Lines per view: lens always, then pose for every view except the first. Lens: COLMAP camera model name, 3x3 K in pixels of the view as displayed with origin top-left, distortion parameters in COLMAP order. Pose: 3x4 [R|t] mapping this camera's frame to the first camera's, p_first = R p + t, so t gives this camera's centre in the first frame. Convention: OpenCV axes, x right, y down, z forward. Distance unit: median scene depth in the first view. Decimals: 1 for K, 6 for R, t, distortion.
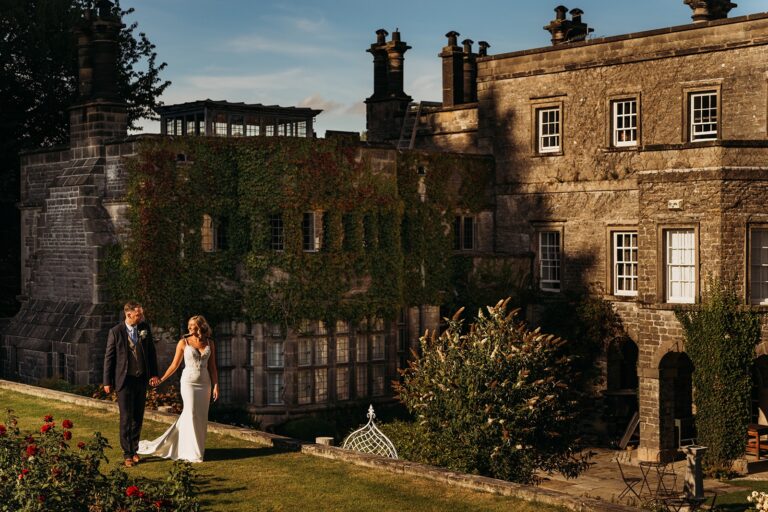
lens RADIAL K [[1273.2, 0, 384.0], [0, 1273.2, 256.0], [0, 0, 1]] dist [-0.001220, -0.015265]
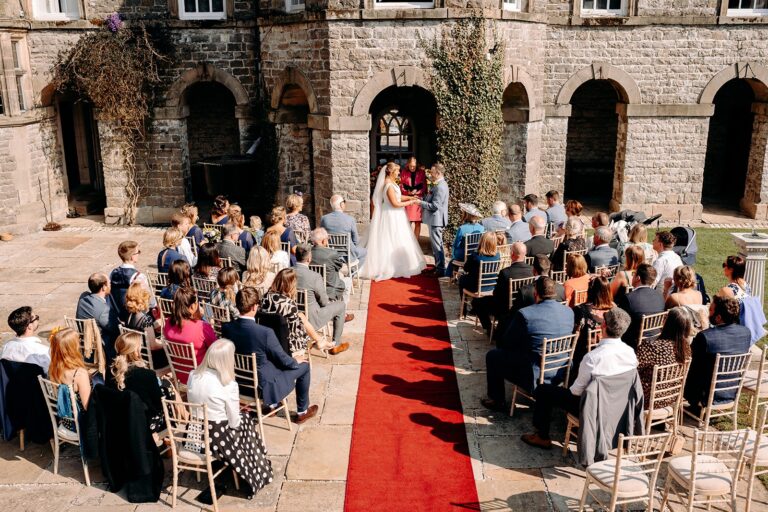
lens RADIAL K [[734.0, 0, 384.0], [0, 734.0, 256.0], [0, 0, 1]] dist [-0.006305, 0.005441]
pose [[0.654534, -0.202619, 0.728375, -0.059291], [0.015405, 0.966792, 0.255099, 0.055092], [-0.755875, -0.155750, 0.635920, 0.659542]]
